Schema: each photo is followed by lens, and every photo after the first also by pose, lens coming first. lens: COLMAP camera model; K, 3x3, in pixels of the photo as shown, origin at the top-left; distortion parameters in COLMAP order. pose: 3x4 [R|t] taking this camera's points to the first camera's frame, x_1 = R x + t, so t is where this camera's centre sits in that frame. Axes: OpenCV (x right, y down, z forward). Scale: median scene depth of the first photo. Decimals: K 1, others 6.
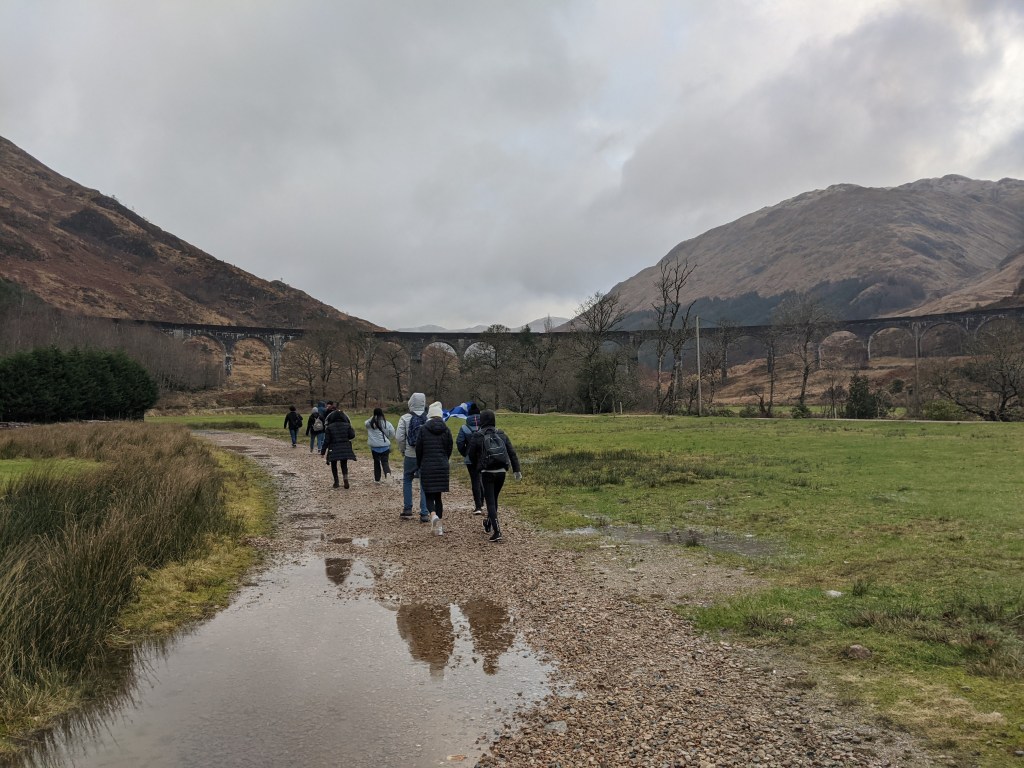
lens RADIAL K [[752.0, 0, 515.6], [0, 752.0, 380.3], [0, 0, 1]] dist [-0.027346, -0.012540]
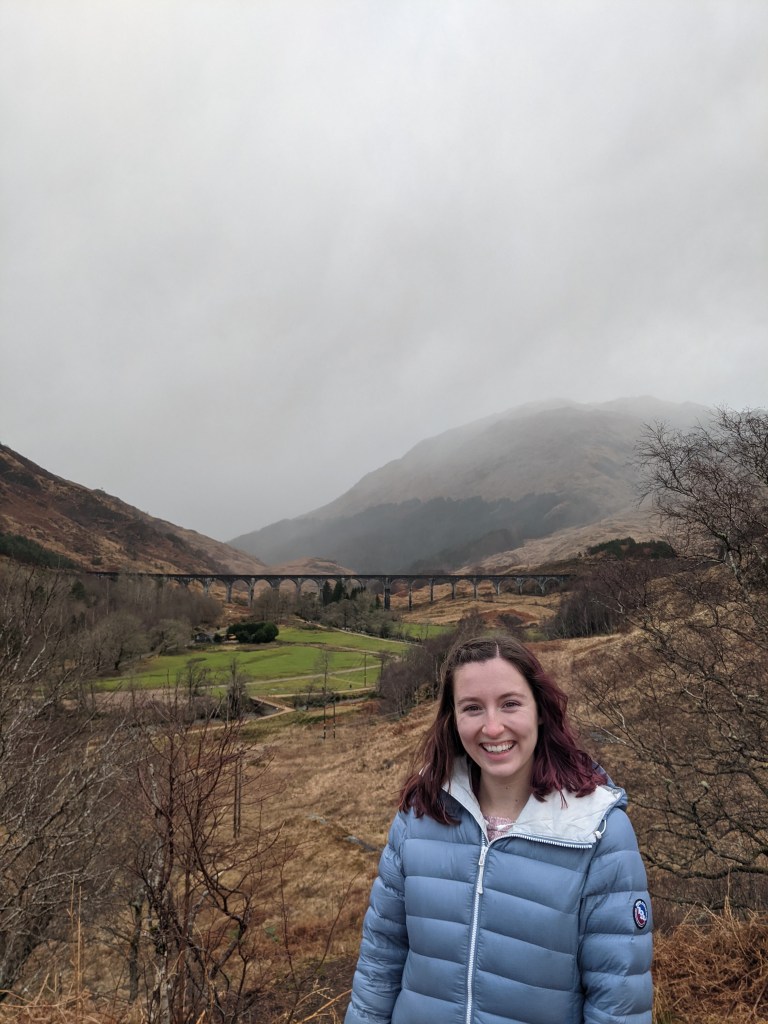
lens RADIAL K [[752.0, 0, 381.7], [0, 752.0, 518.3], [0, 0, 1]] dist [-0.027346, -0.012540]
pose [[0.986404, 0.026812, 0.162136, -0.063723], [-0.019562, 0.998743, -0.046149, -0.043731], [-0.163170, 0.042350, 0.985689, -0.329930]]
